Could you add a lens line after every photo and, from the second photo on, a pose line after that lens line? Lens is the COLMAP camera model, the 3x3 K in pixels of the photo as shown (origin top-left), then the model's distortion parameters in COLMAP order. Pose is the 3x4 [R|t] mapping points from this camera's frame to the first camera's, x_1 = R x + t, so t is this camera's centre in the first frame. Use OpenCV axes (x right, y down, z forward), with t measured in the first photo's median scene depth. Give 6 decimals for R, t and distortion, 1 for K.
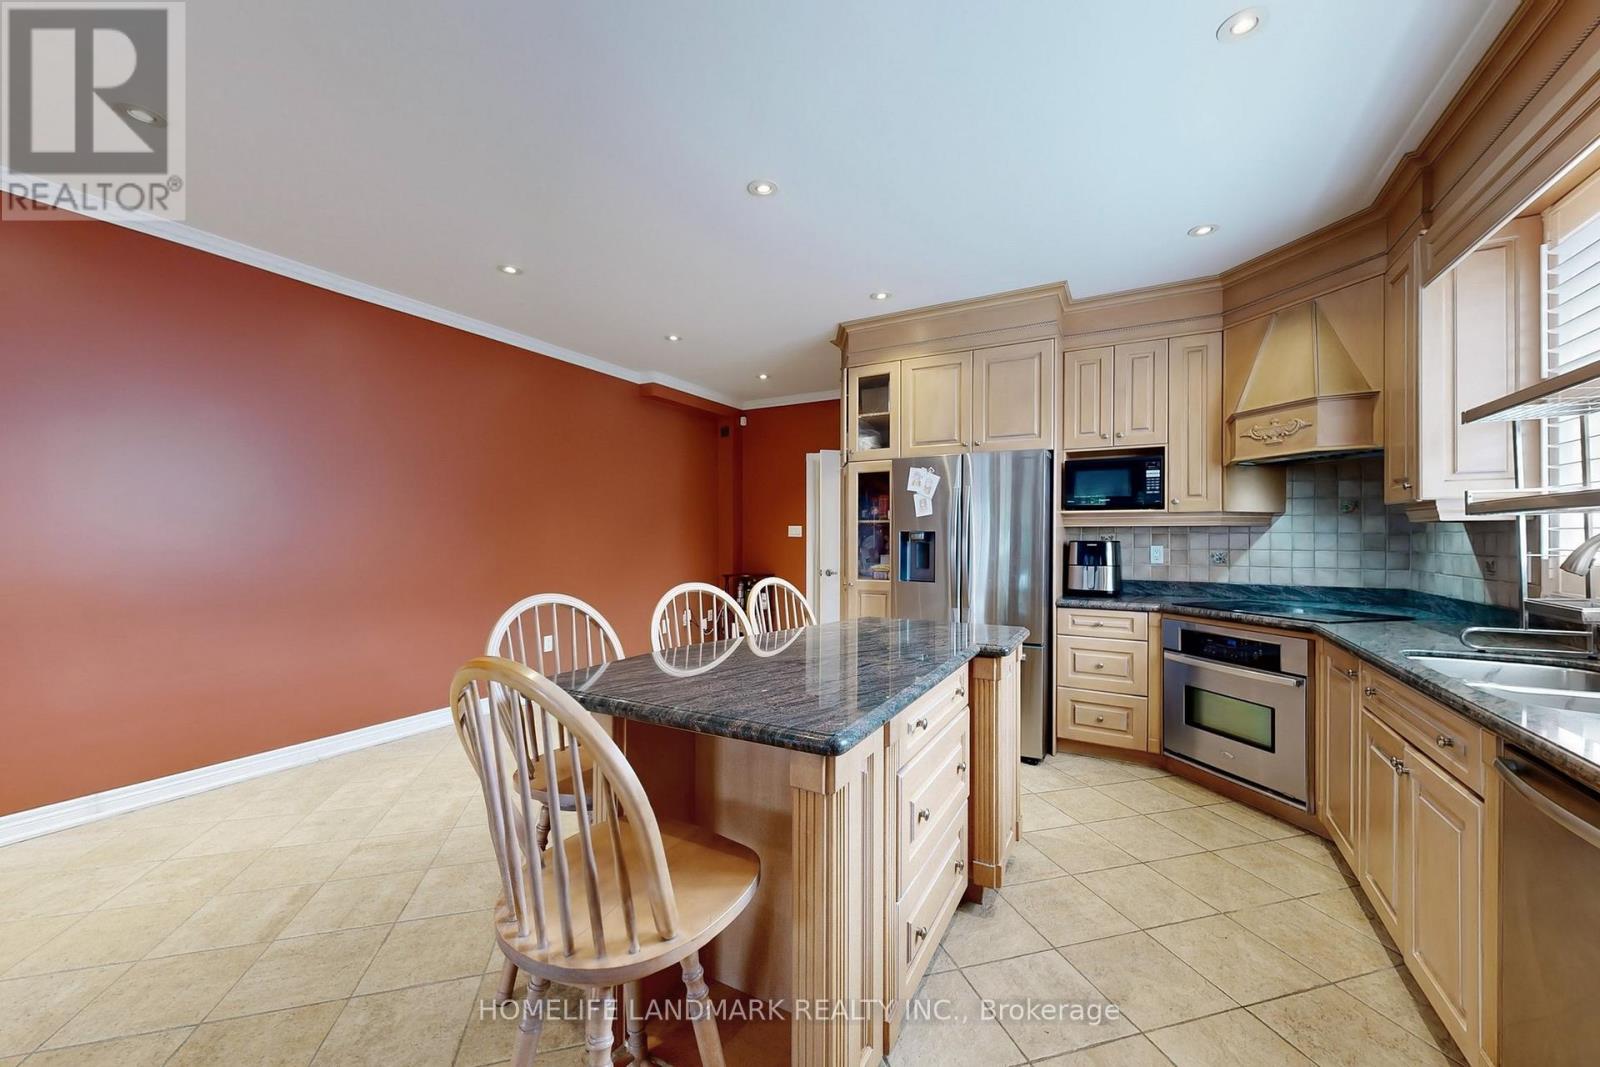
lens RADIAL K [[609.4, 0, 800.0], [0, 609.4, 533.5], [0, 0, 1]] dist [0.000326, 0.000059]
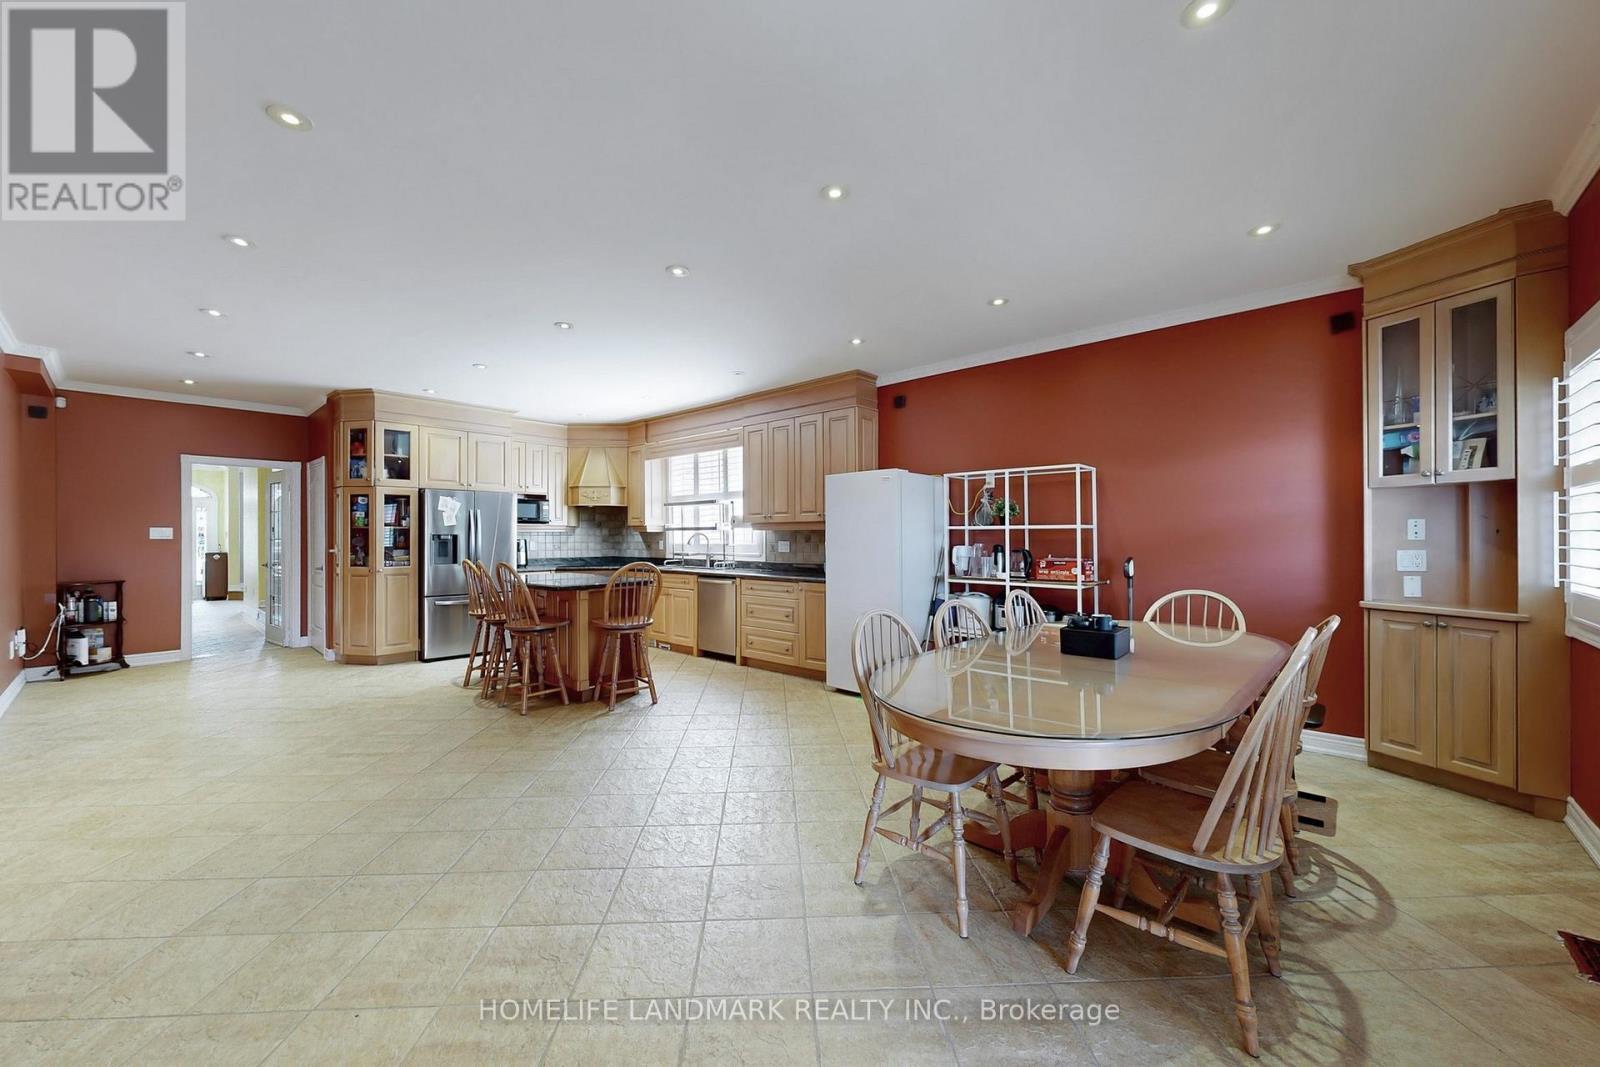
lens RADIAL K [[609.4, 0, 800.0], [0, 609.4, 533.5], [0, 0, 1]] dist [0.000326, 0.000059]
pose [[0.223681, 0.000550, 0.974662, -1.307167], [-0.001126, 0.999999, -0.000306, -0.007278], [-0.974662, -0.001029, 0.223682, -0.354369]]
